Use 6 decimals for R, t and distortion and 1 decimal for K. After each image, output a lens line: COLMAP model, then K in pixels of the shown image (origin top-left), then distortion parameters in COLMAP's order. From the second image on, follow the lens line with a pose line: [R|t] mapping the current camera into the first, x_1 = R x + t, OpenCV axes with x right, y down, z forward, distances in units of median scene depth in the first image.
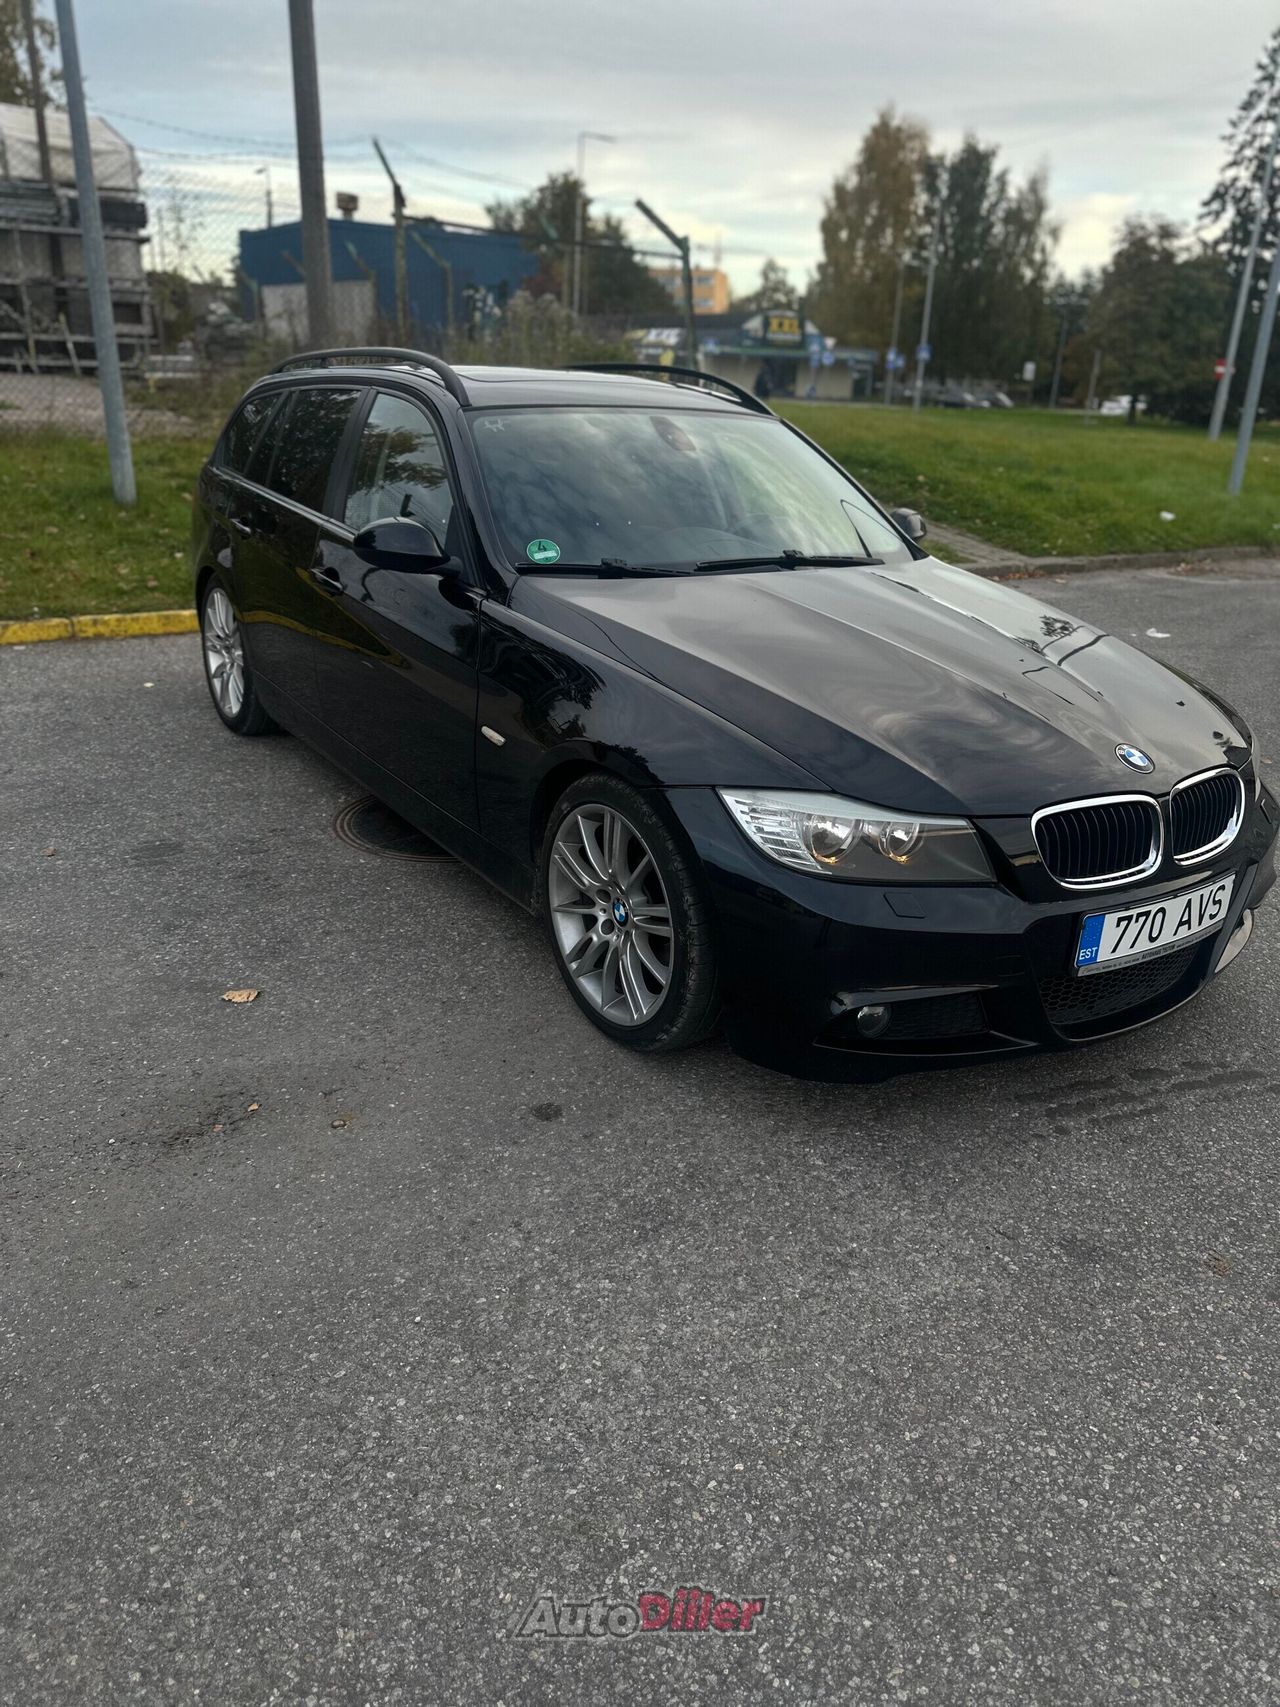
lens RADIAL K [[1227.0, 0, 640.0], [0, 1227.0, 853.5], [0, 0, 1]] dist [0.021632, -0.027160]
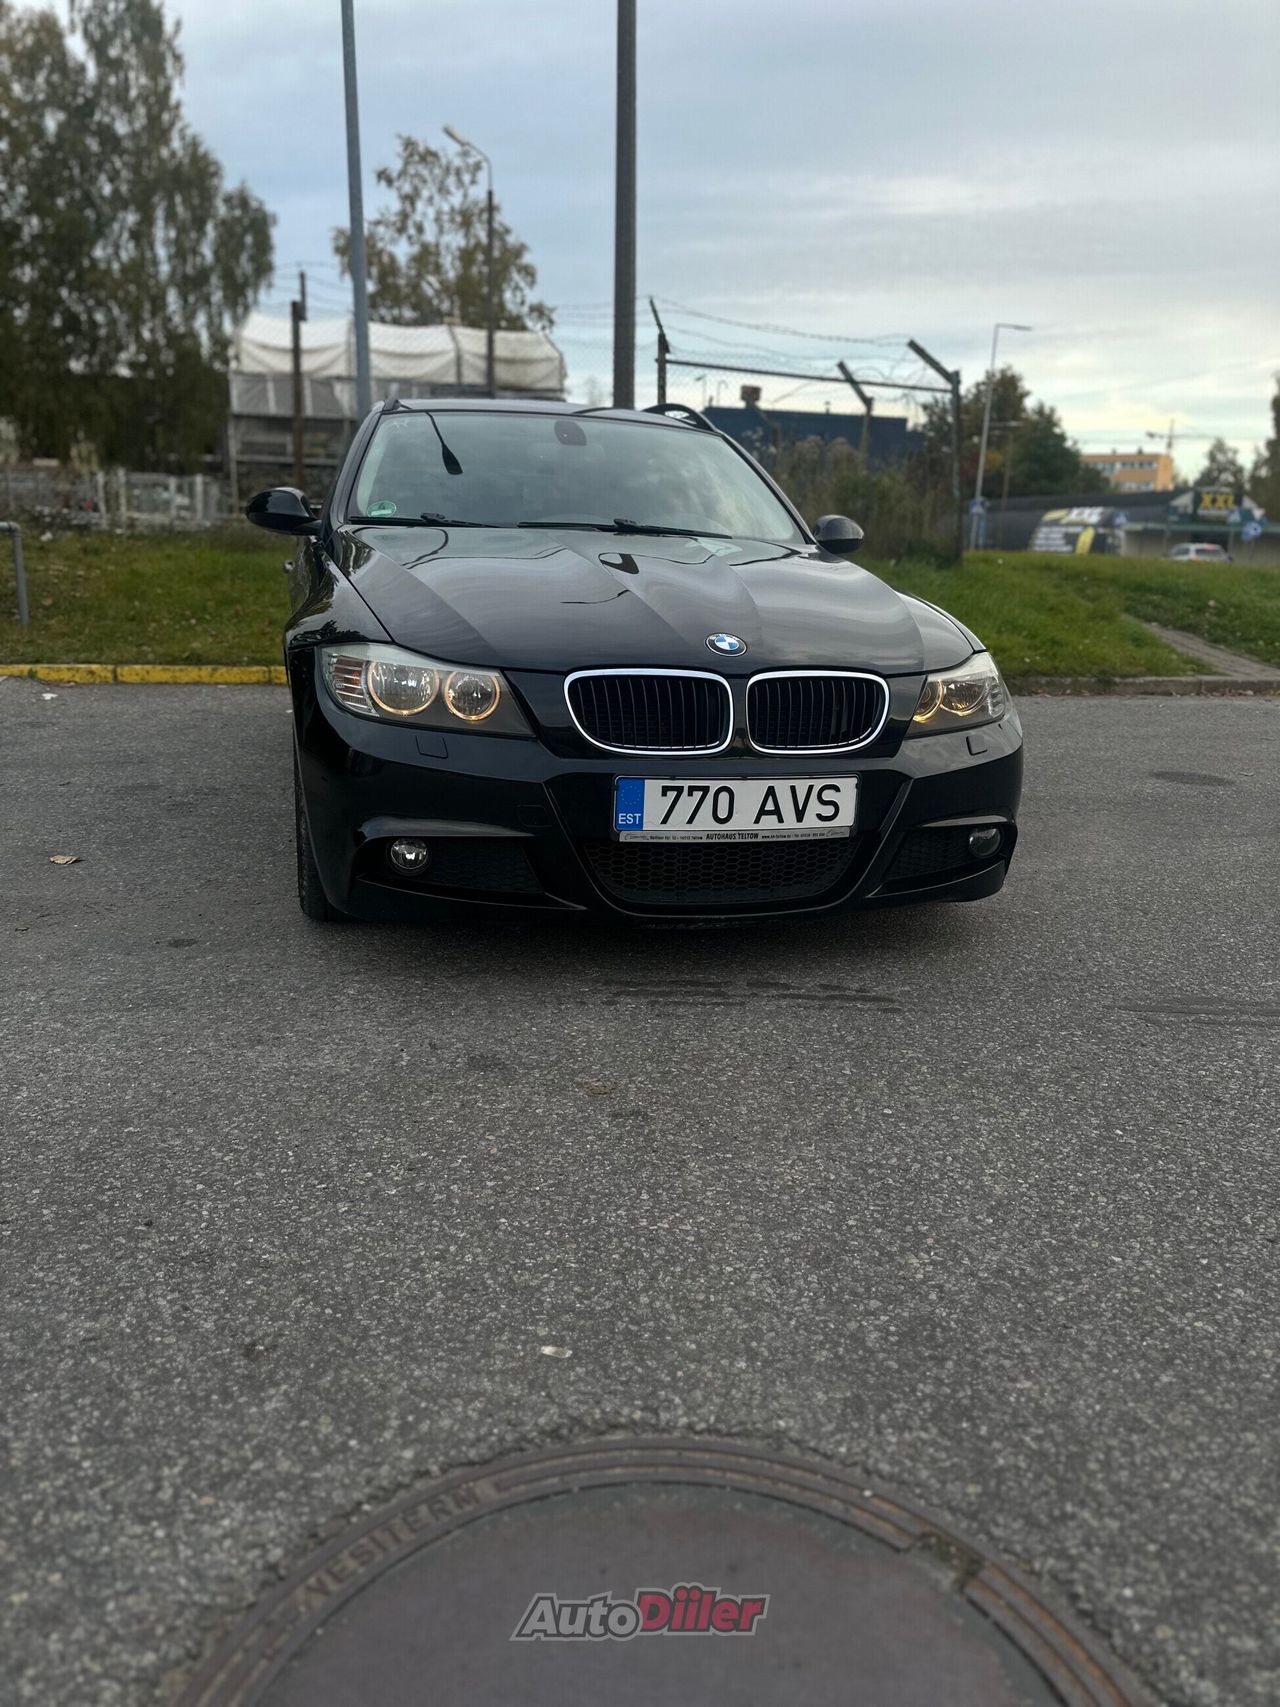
lens RADIAL K [[1210.5, 0, 673.1], [0, 1210.5, 887.9], [0, 0, 1]] dist [0.035683, -0.055937]
pose [[0.945715, 0.070490, -0.317260, 0.093056], [-0.106809, 0.989383, -0.098559, 0.029939], [0.306944, 0.127095, 0.943203, 0.010925]]
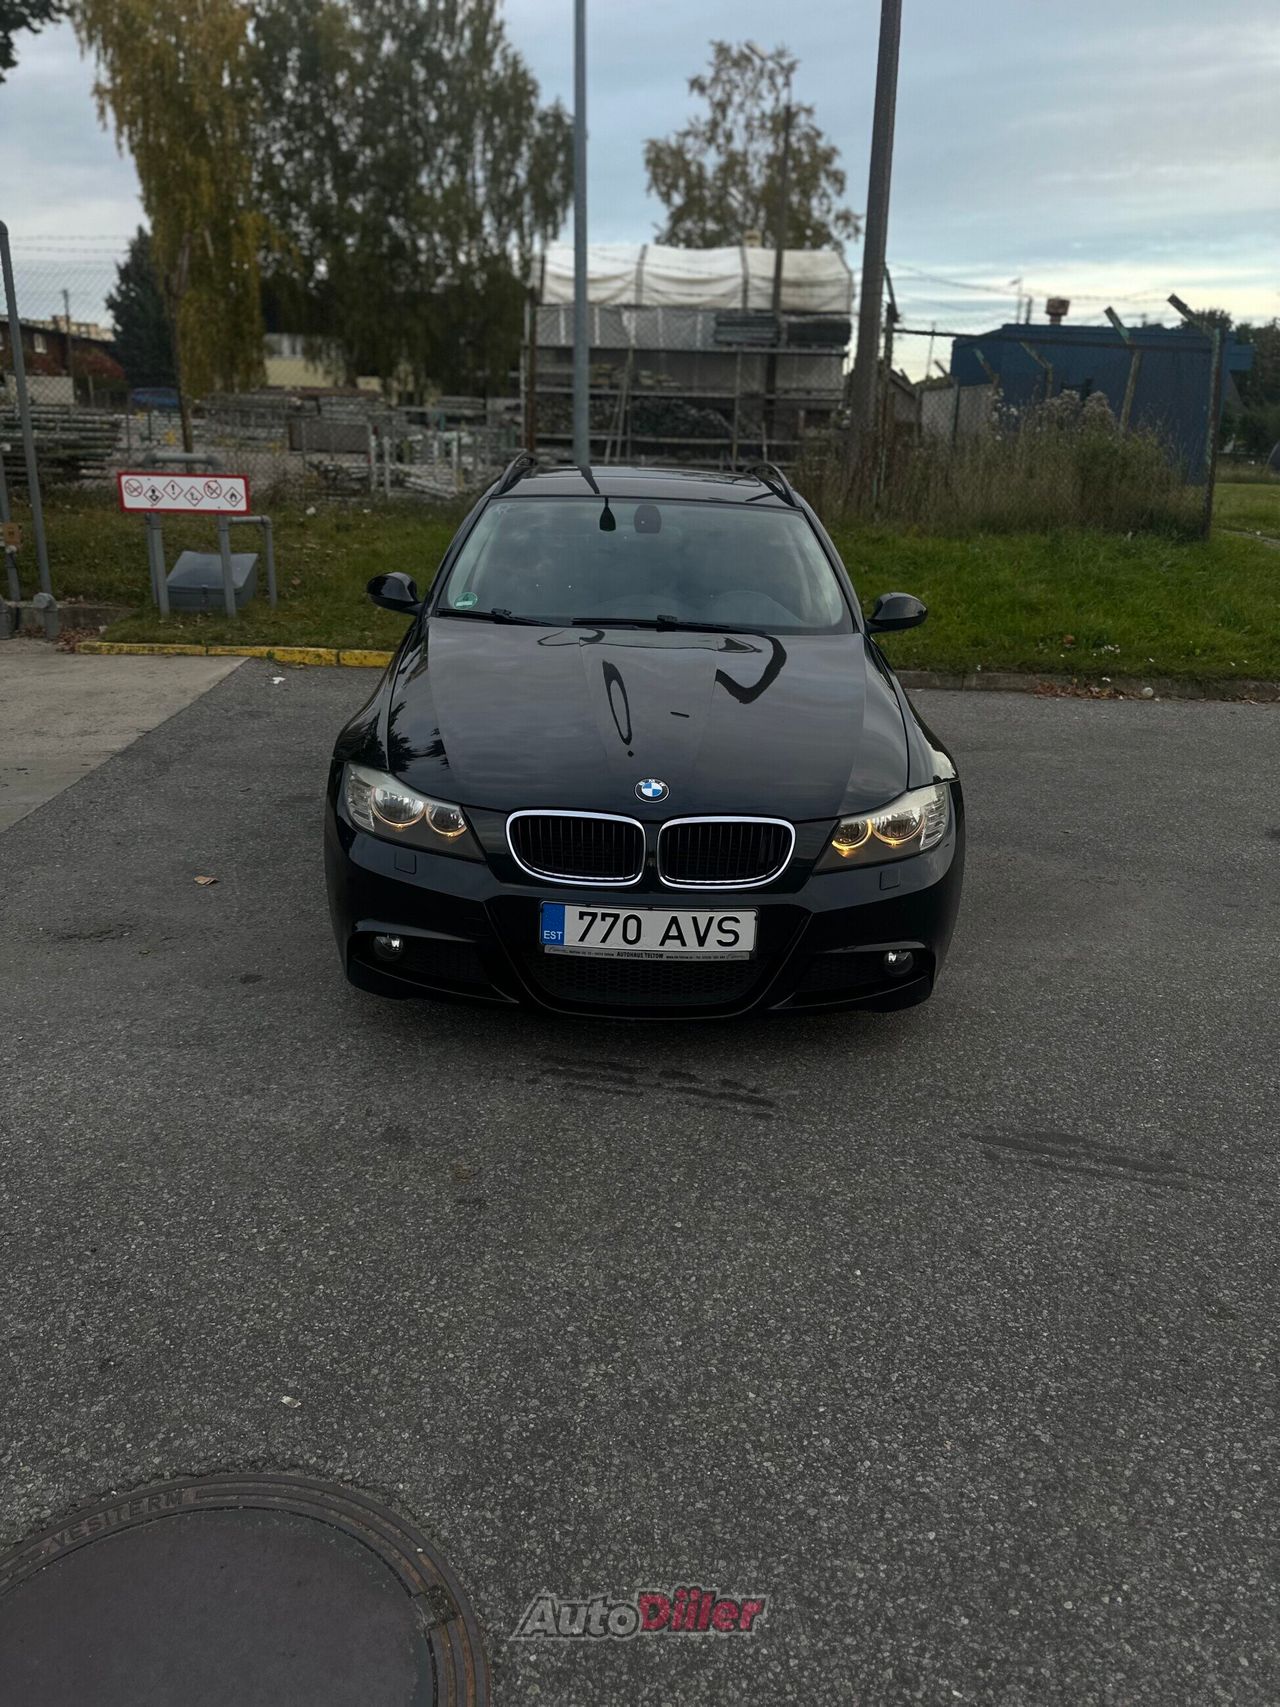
lens RADIAL K [[1230.1, 0, 673.0], [0, 1230.1, 872.3], [0, 0, 1]] dist [0.044725, -0.058151]
pose [[0.837352, 0.165240, -0.521093, 0.141202], [-0.195218, 0.980756, -0.002699, -0.000010], [0.510619, 0.103986, 0.853496, 0.002038]]
